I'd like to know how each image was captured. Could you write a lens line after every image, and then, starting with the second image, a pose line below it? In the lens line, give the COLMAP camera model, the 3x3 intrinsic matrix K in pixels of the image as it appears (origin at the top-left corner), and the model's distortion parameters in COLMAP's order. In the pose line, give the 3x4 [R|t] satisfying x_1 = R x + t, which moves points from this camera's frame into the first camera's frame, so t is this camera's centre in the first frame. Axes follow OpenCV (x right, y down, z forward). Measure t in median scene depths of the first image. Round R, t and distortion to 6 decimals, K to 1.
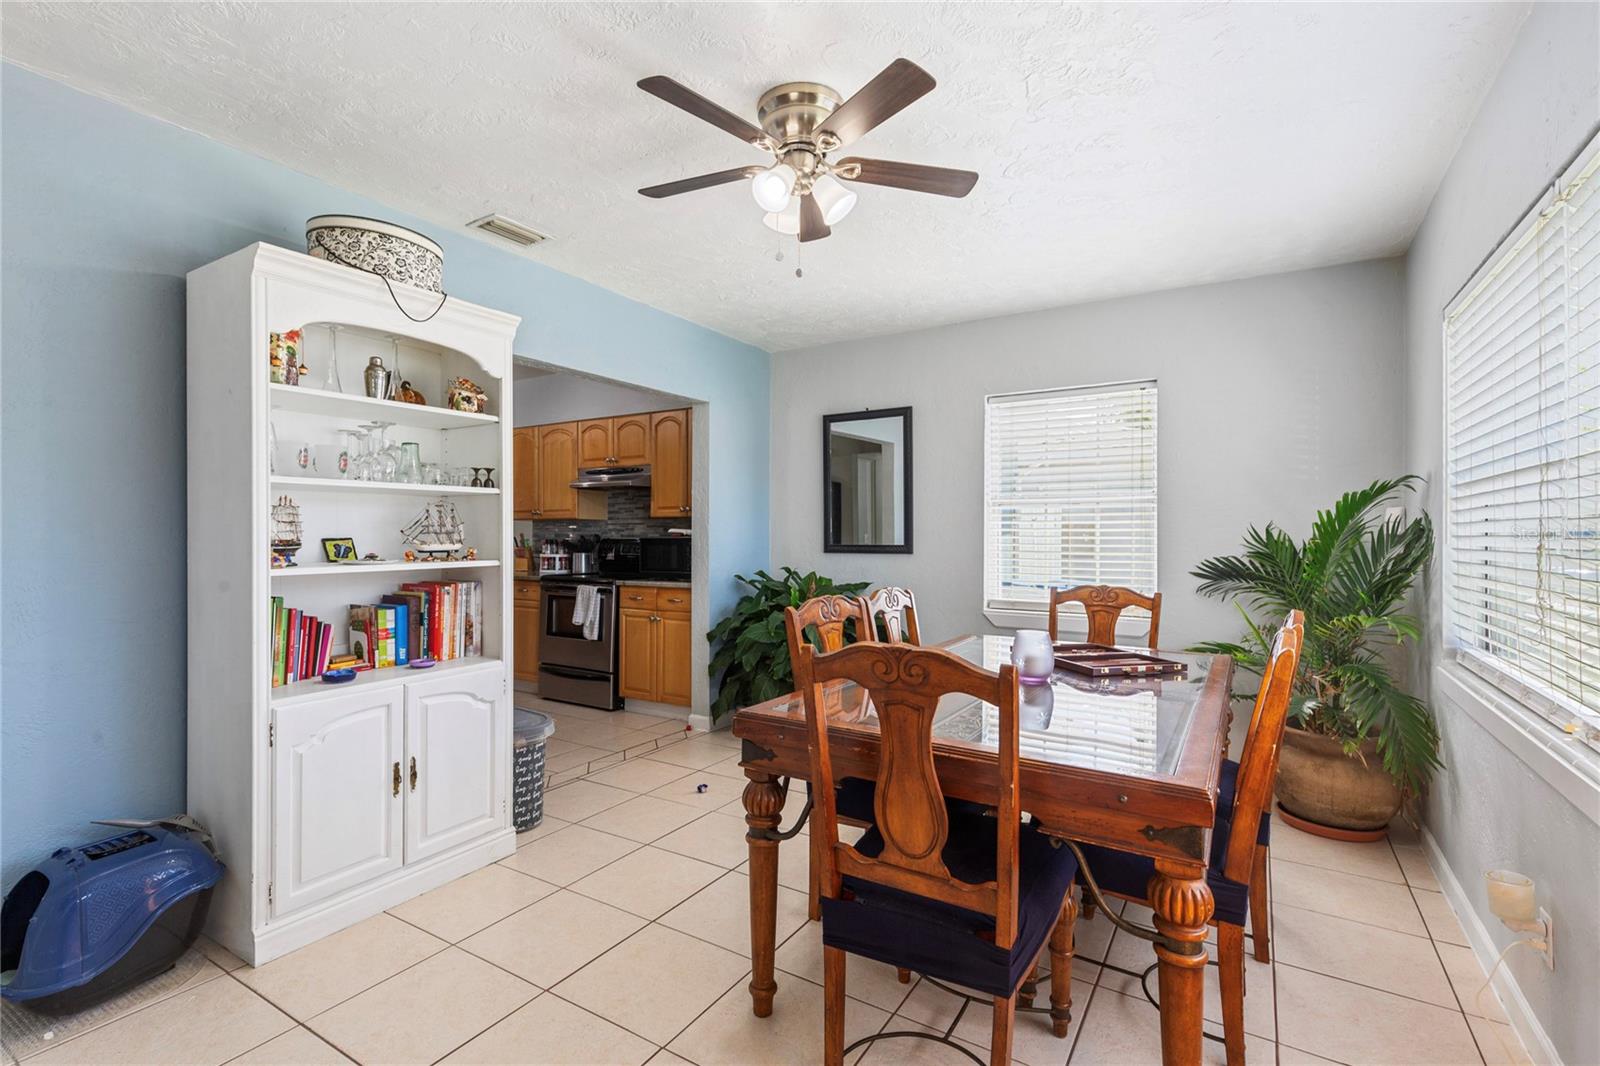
lens RADIAL K [[732.6, 0, 803.8], [0, 732.6, 531.0], [0, 0, 1]] dist [0.009273, -0.000117]
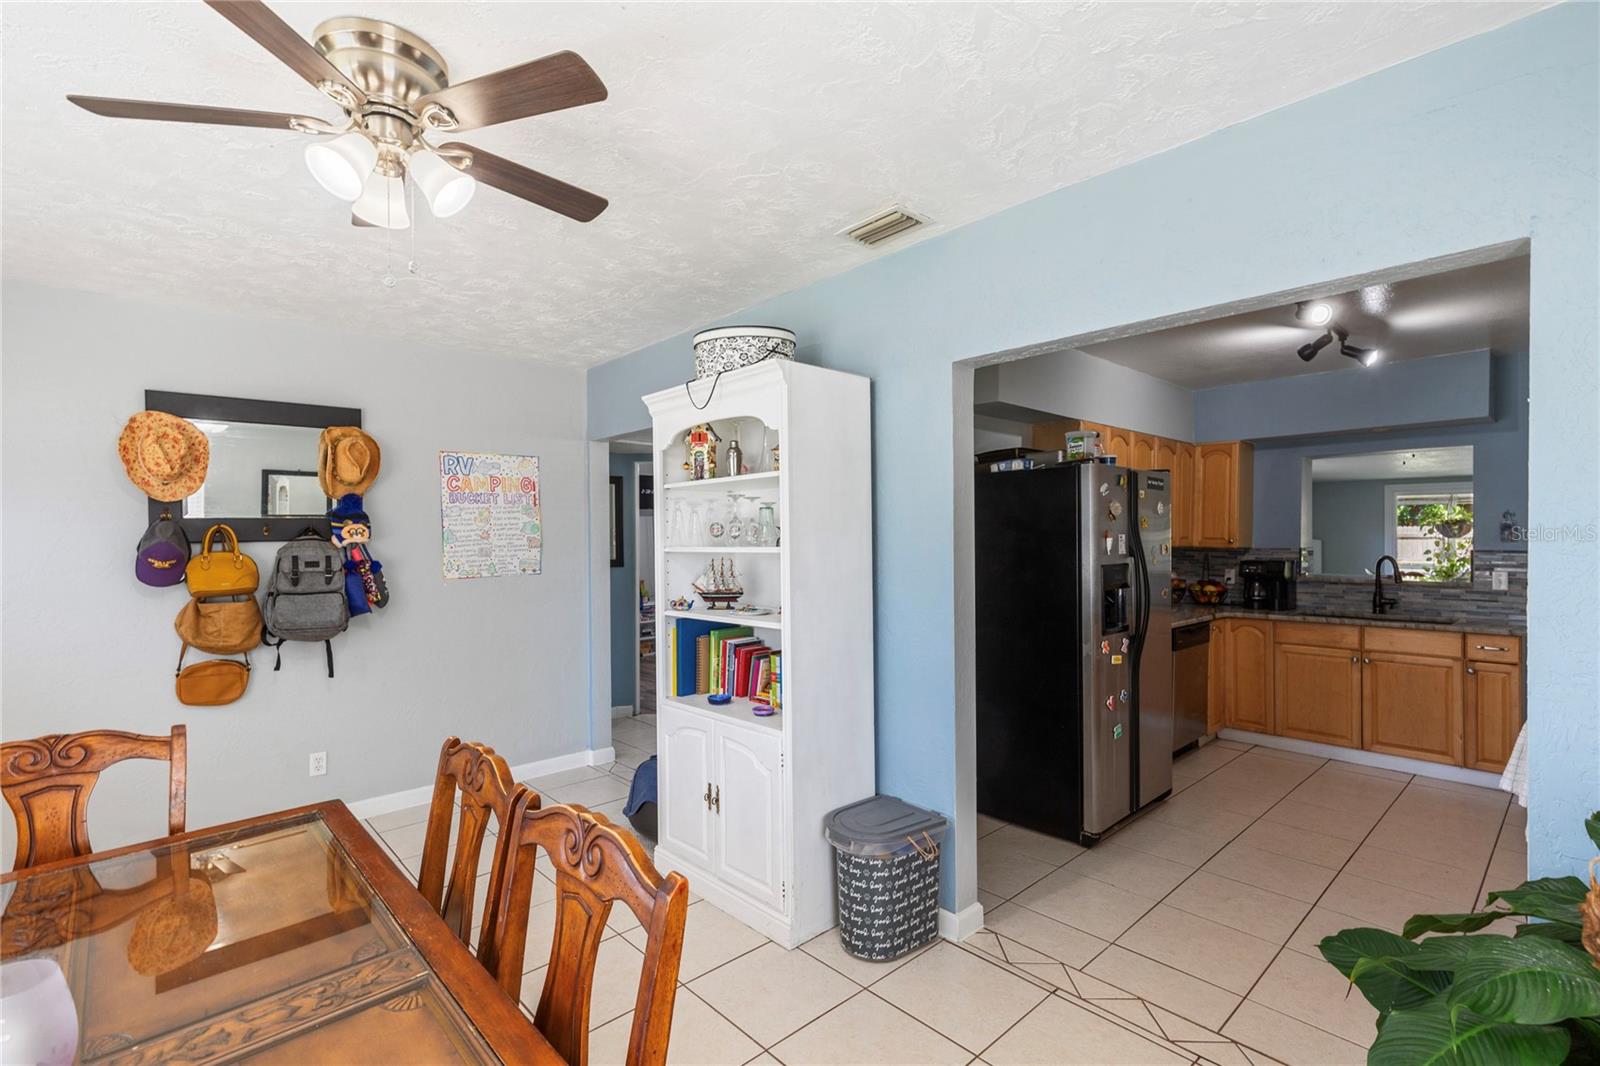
lens RADIAL K [[732.6, 0, 802.5], [0, 732.6, 540.2], [0, 0, 1]] dist [0.009273, -0.000117]
pose [[-0.272483, 0.007143, -0.962134, 0.225927], [0.007959, 0.999955, 0.005169, -0.034096], [0.962128, -0.006249, -0.272527, 0.611342]]
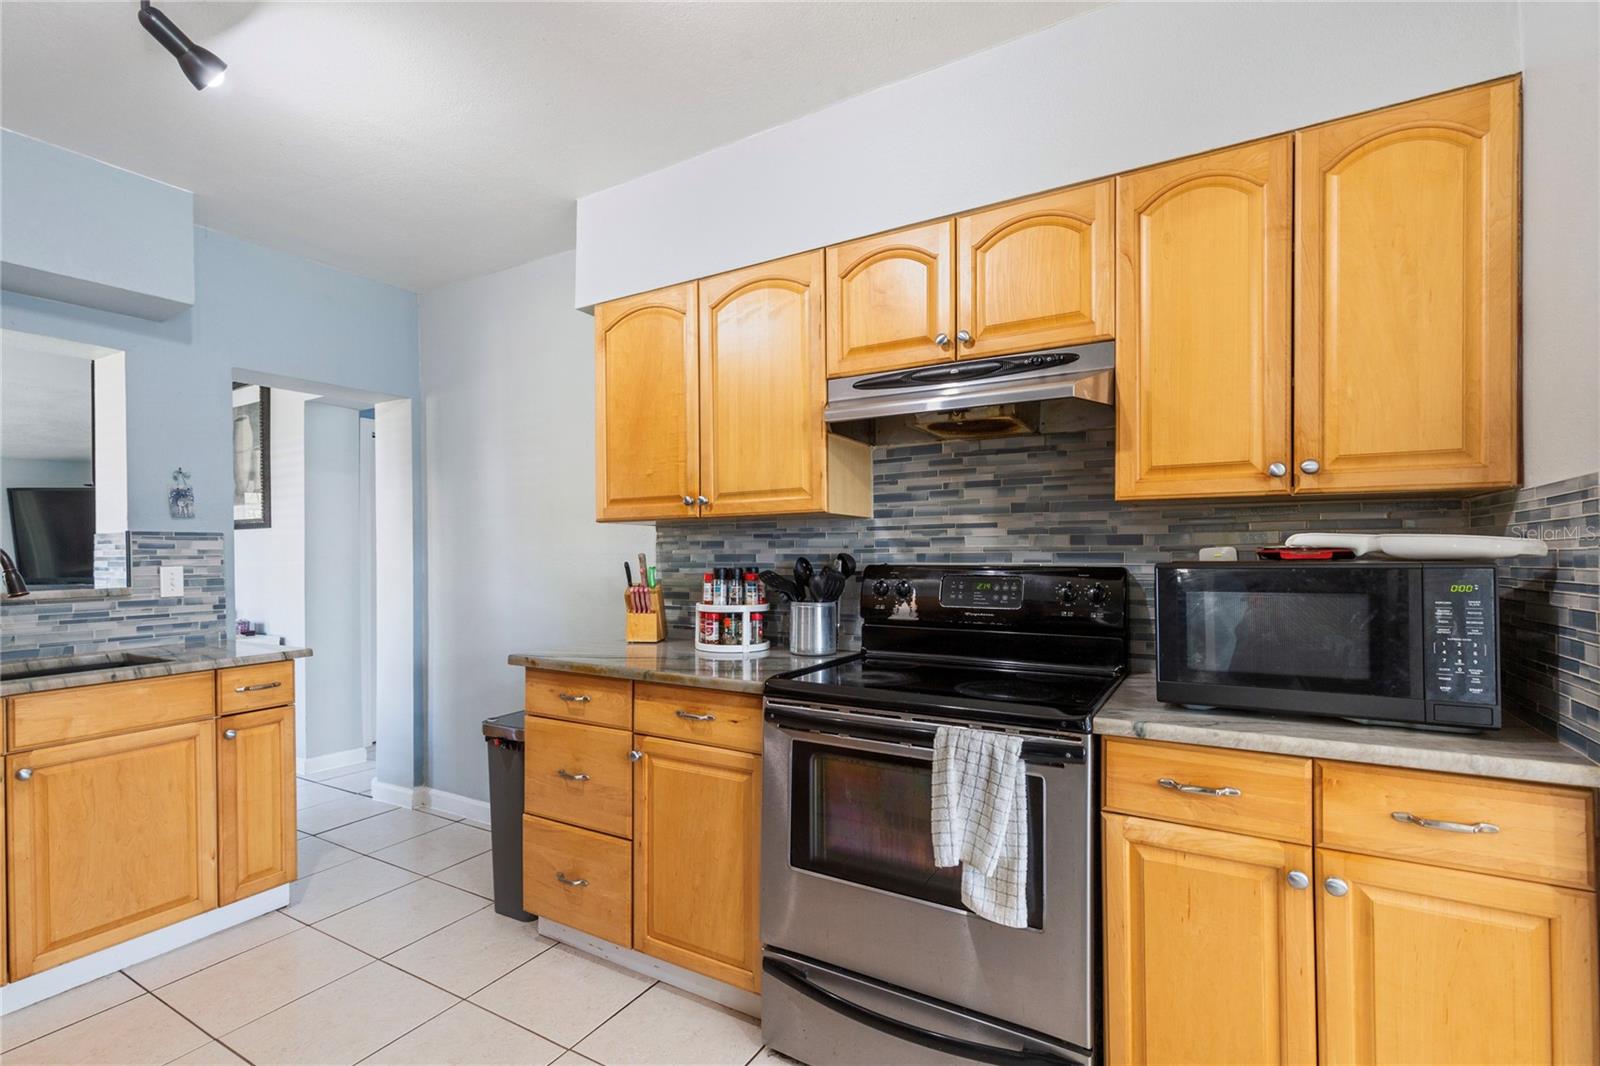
lens RADIAL K [[732.6, 0, 796.9], [0, 732.6, 548.0], [0, 0, 1]] dist [0.009273, -0.000117]
pose [[0.999846, -0.010393, 0.014140, -0.325431], [0.010351, 0.999942, 0.003059, -0.000363], [-0.014171, -0.002912, 0.999895, 0.622369]]
